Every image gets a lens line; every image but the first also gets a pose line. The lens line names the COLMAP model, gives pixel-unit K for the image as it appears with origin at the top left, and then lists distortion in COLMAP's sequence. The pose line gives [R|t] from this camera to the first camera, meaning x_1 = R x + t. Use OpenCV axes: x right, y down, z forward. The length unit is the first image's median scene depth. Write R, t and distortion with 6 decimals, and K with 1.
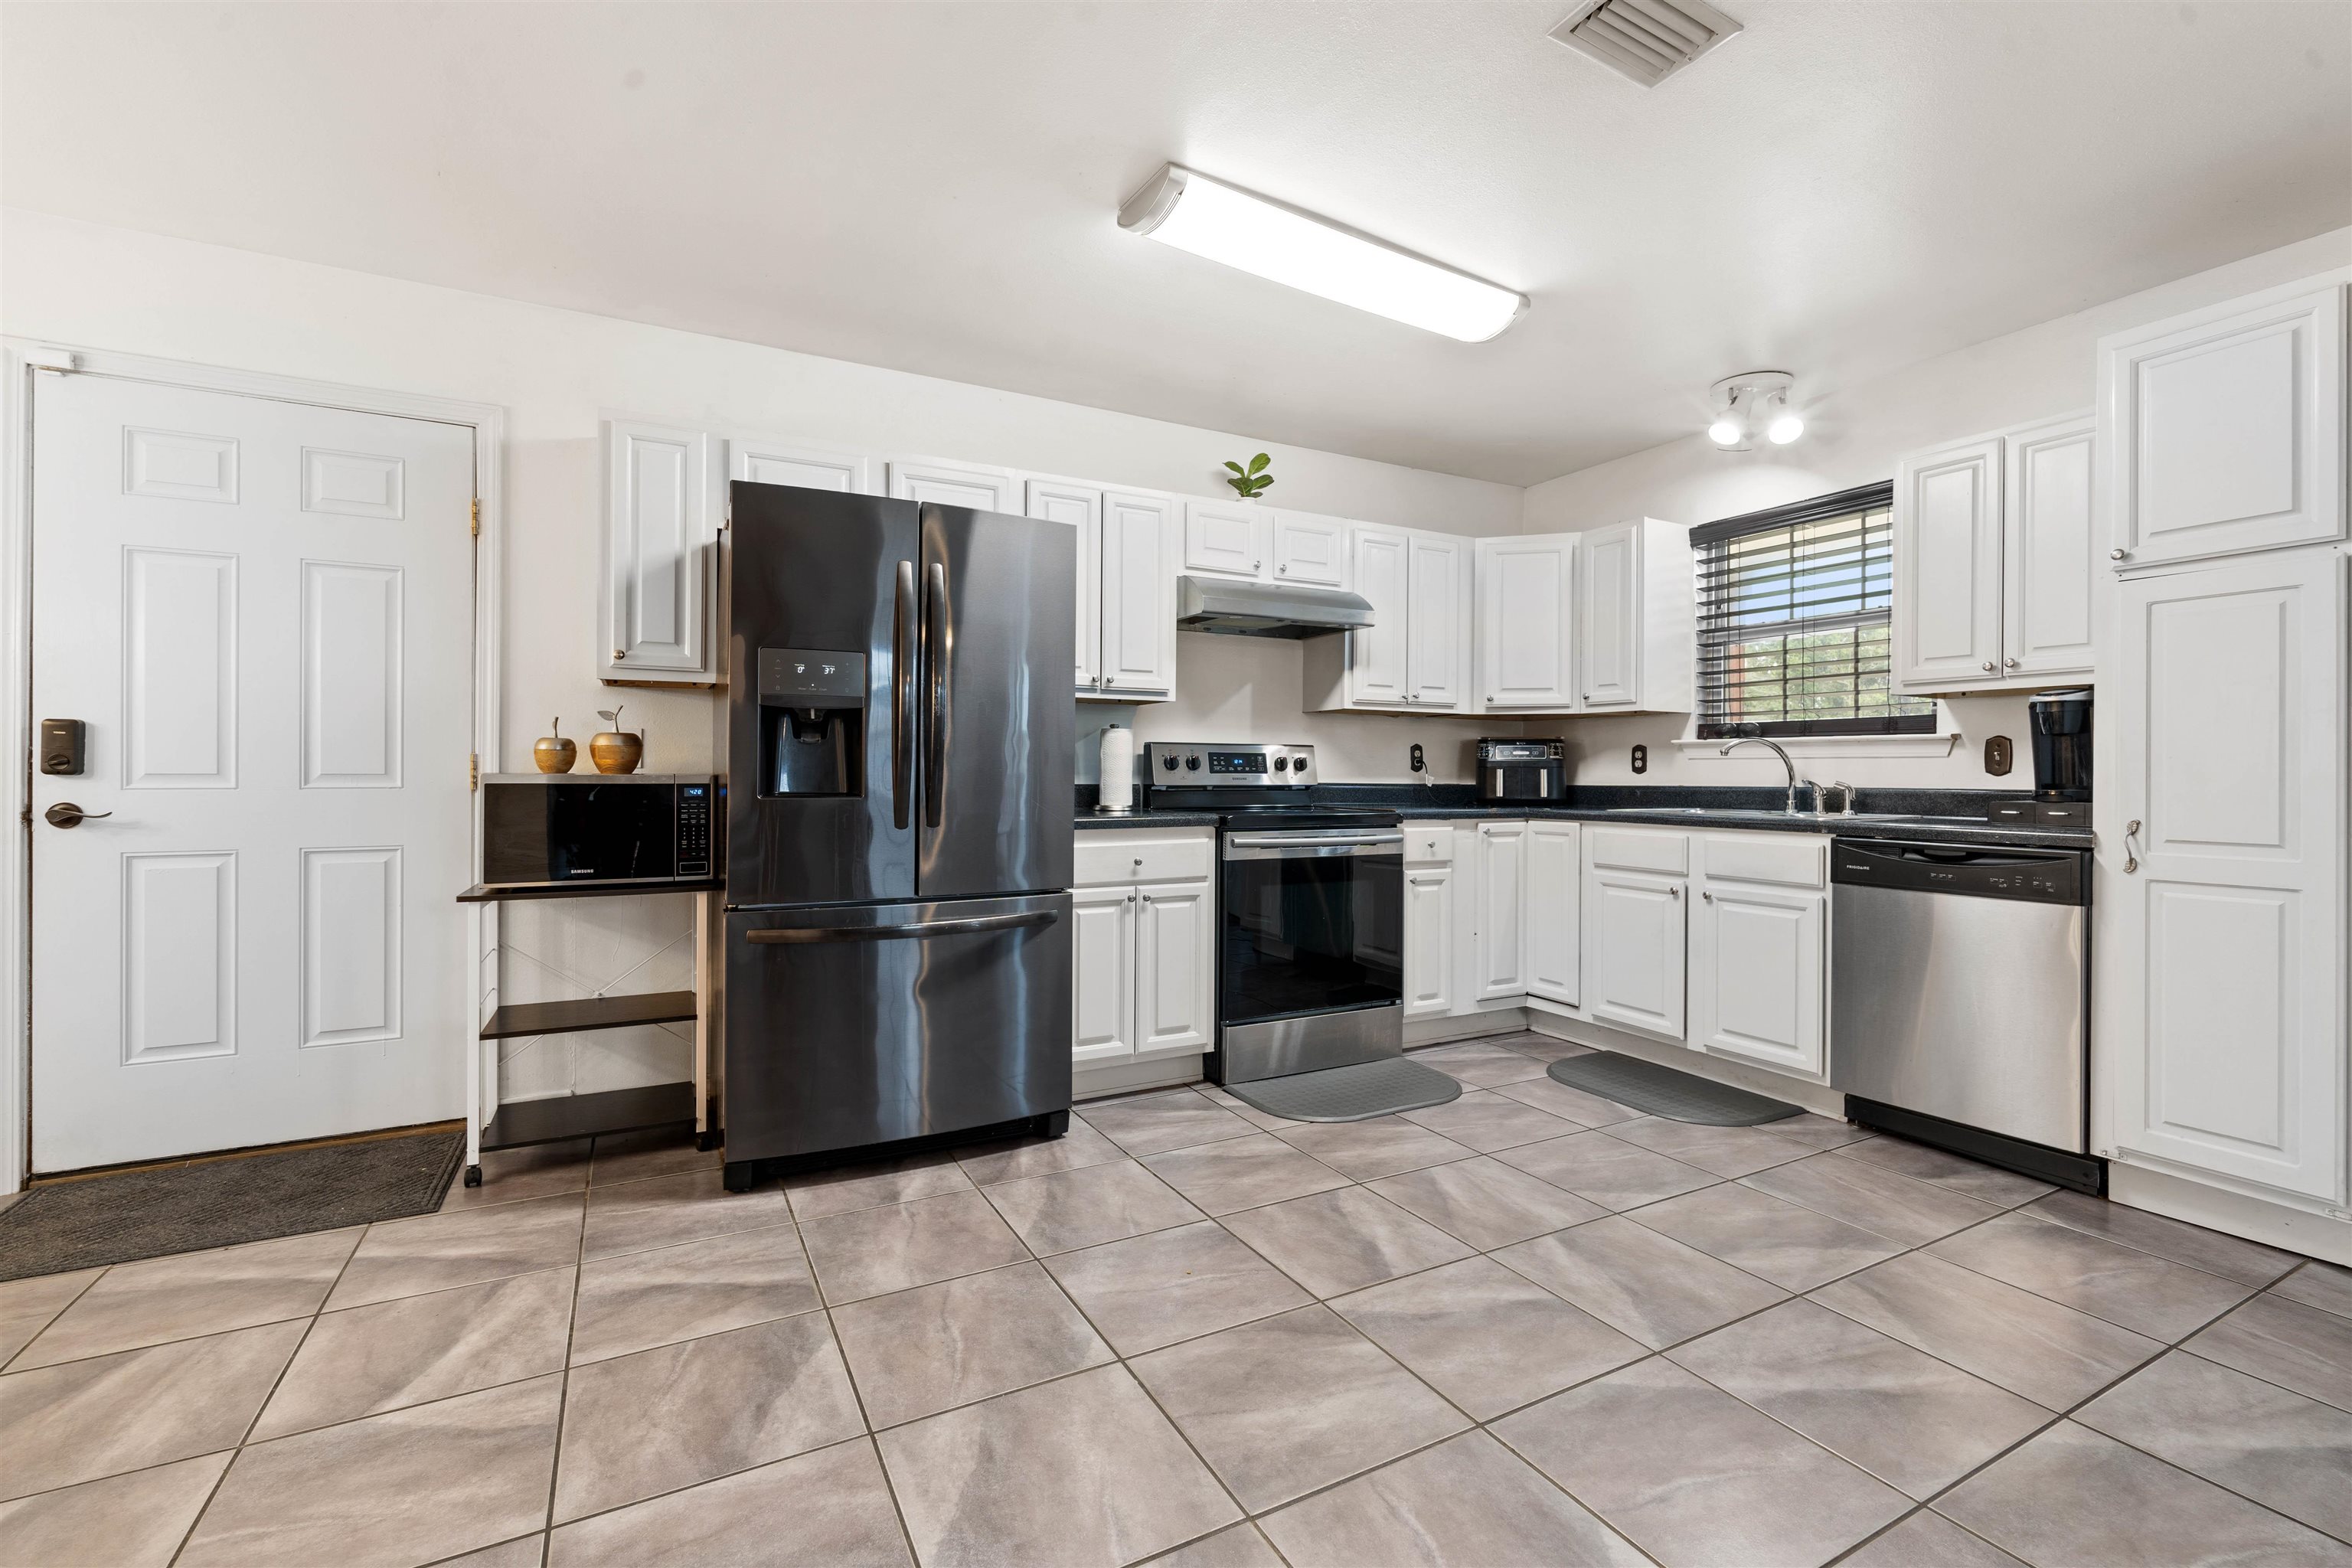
lens RADIAL K [[1022.6, 0, 1182.7], [0, 1022.6, 772.1], [0, 0, 1]] dist [-0.000952, -0.000249]
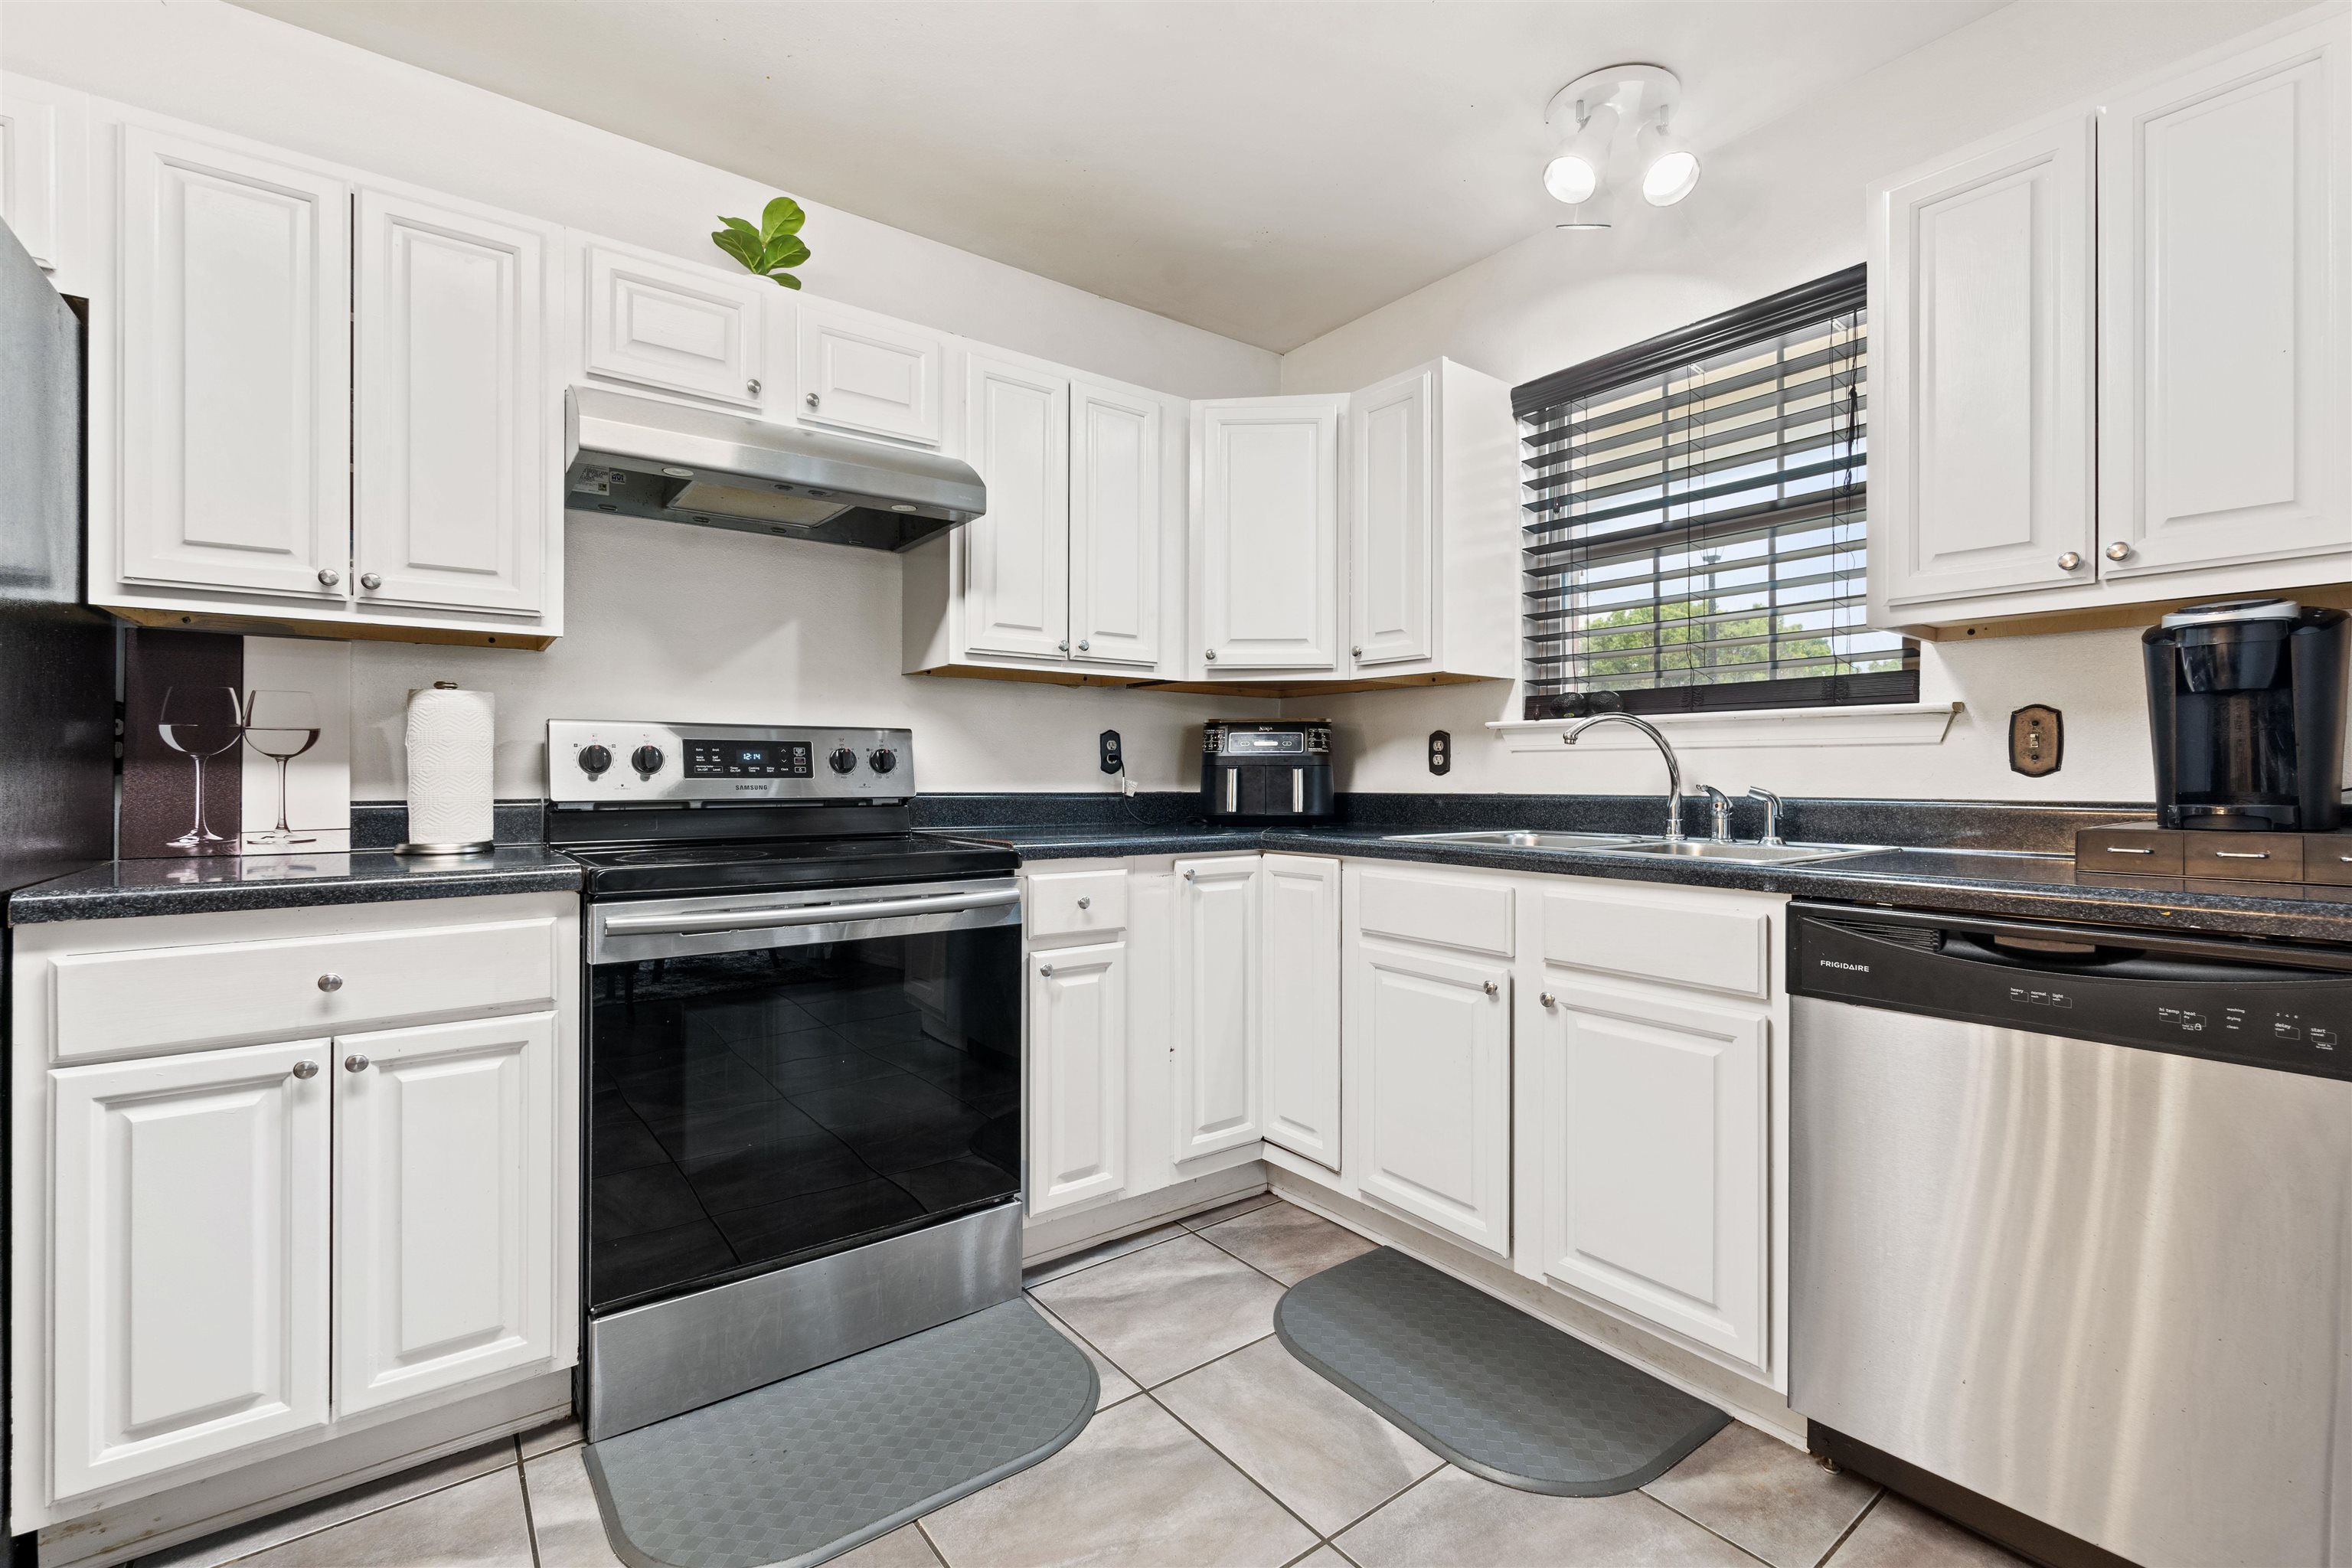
lens RADIAL K [[1031.3, 0, 1188.8], [0, 1031.3, 773.0], [0, 0, 1]] dist [-0.001065, -0.000461]
pose [[0.986852, -0.003880, 0.161579, 0.202860], [0.004147, 0.999991, -0.001312, 0.000540], [-0.161572, 0.001965, 0.986859, 0.419767]]
